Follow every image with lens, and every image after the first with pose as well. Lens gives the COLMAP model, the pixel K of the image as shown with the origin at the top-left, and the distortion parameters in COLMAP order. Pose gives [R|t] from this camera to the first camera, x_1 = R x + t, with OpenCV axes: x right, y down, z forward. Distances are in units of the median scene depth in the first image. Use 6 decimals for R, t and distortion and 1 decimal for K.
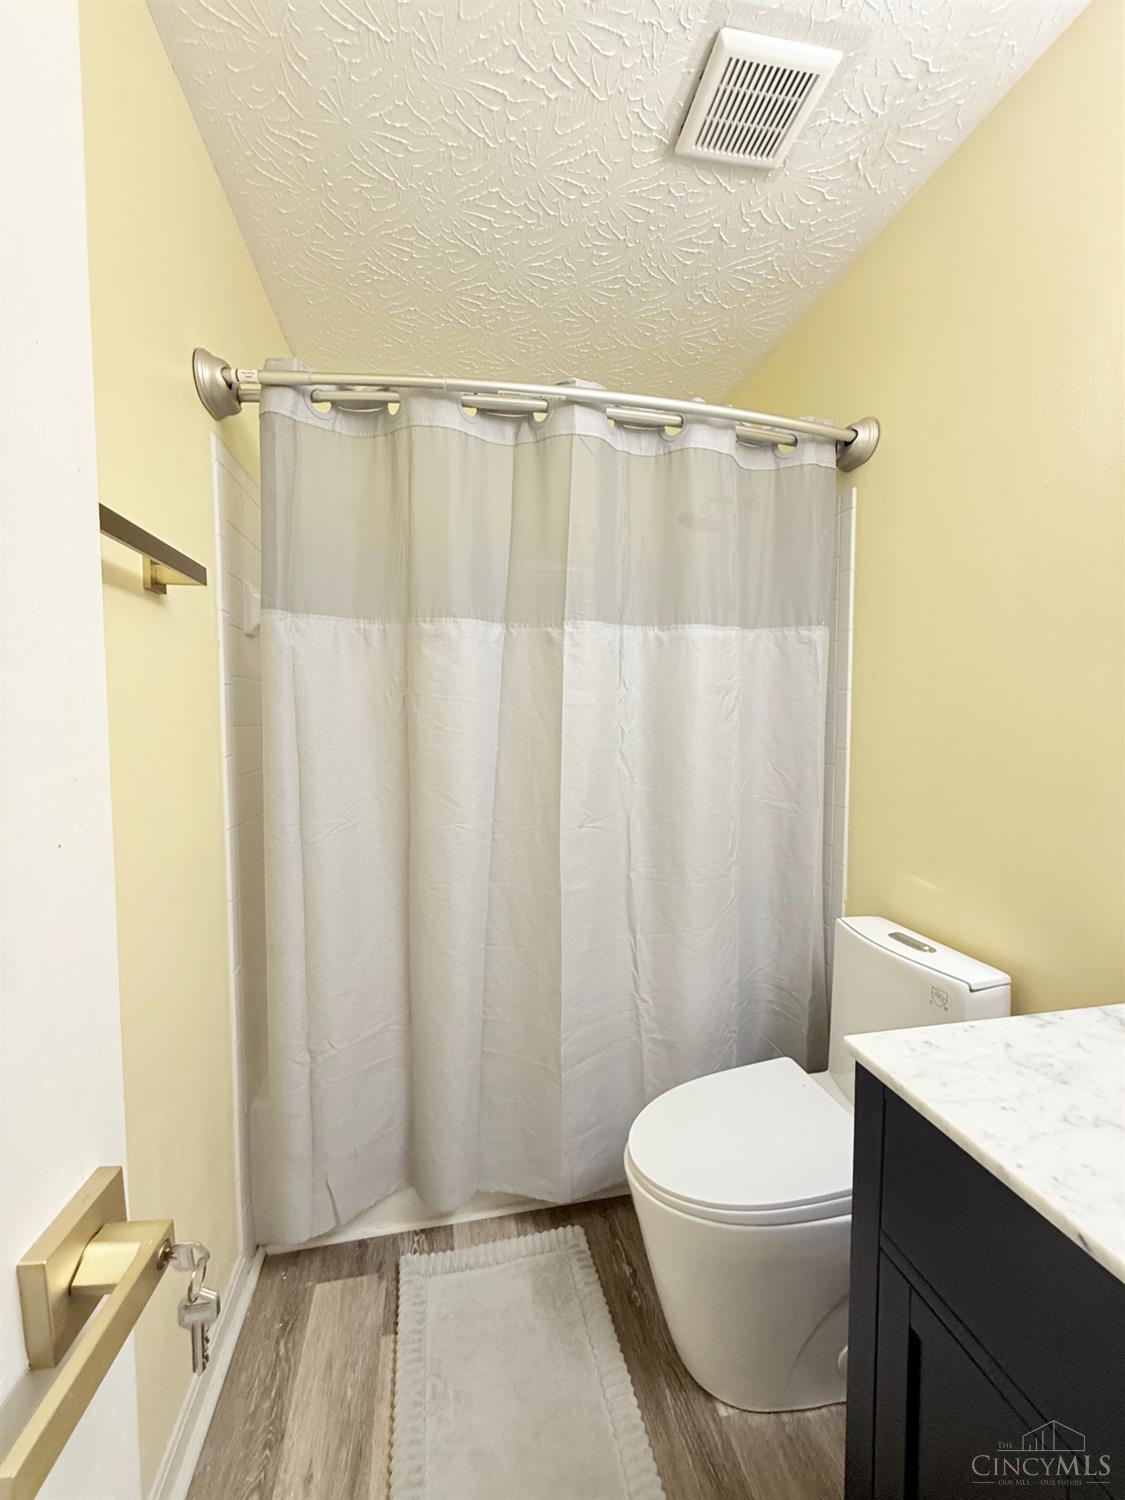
lens RADIAL K [[599.8, 0, 564.7], [0, 599.8, 749.0], [0, 0, 1]] dist [-0.002068, 0.000812]
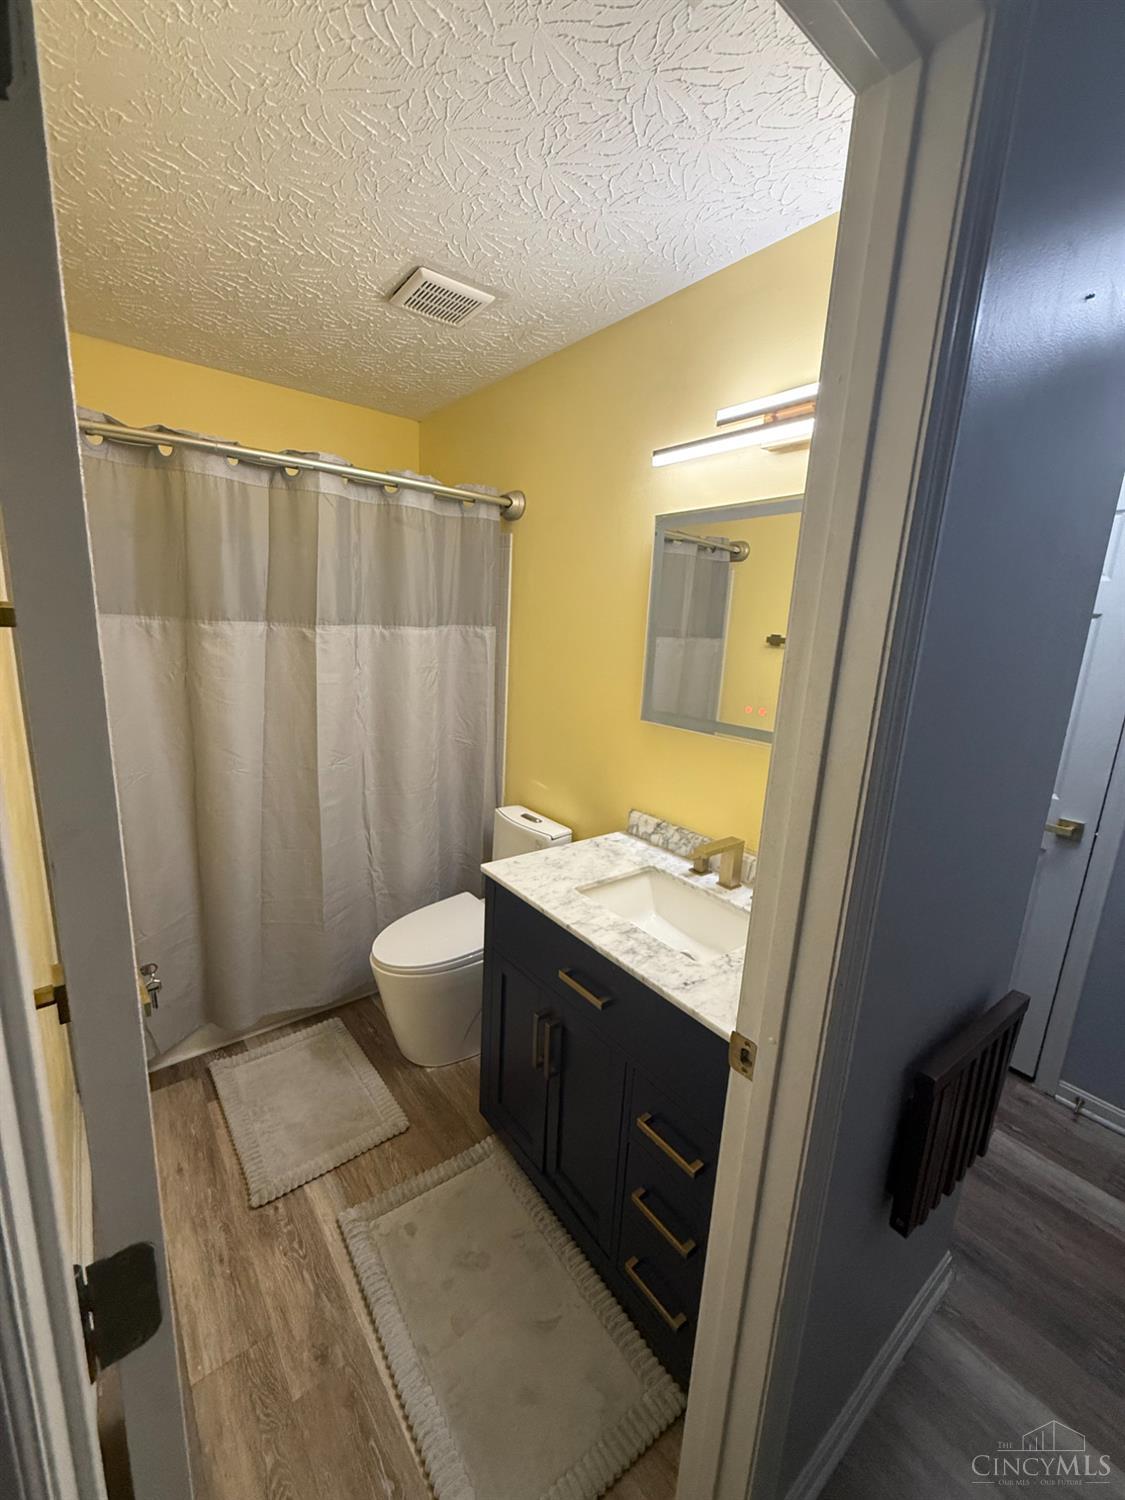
lens RADIAL K [[599.8, 0, 564.1], [0, 599.8, 748.6], [0, 0, 1]] dist [-0.002068, 0.000812]
pose [[0.891260, -0.048851, 0.450855, -0.128620], [-0.028897, 0.986043, 0.163964, -0.171645], [-0.452572, -0.159162, 0.877409, -0.557012]]
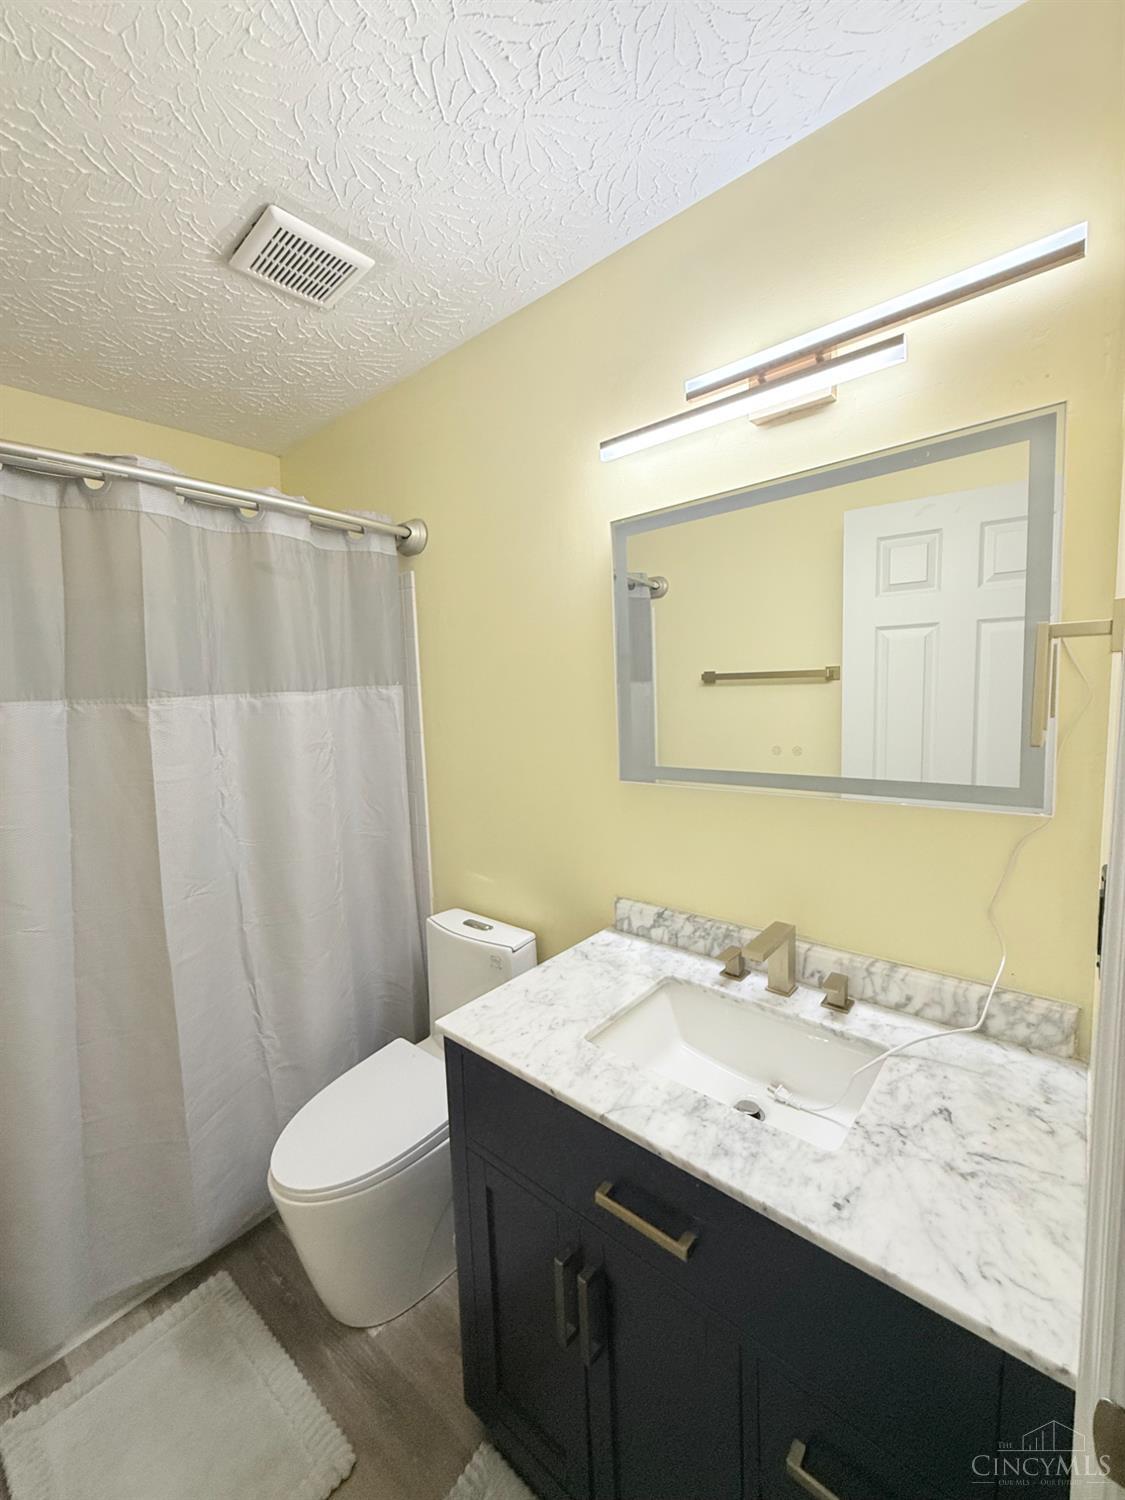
lens RADIAL K [[599.8, 0, 560.6], [0, 599.8, 747.1], [0, 0, 1]] dist [-0.002068, 0.000812]
pose [[0.788972, -0.088911, 0.607962, -0.069116], [0.067383, 0.996027, 0.058218, -0.143038], [-0.610723, -0.004966, 0.791829, -0.194056]]
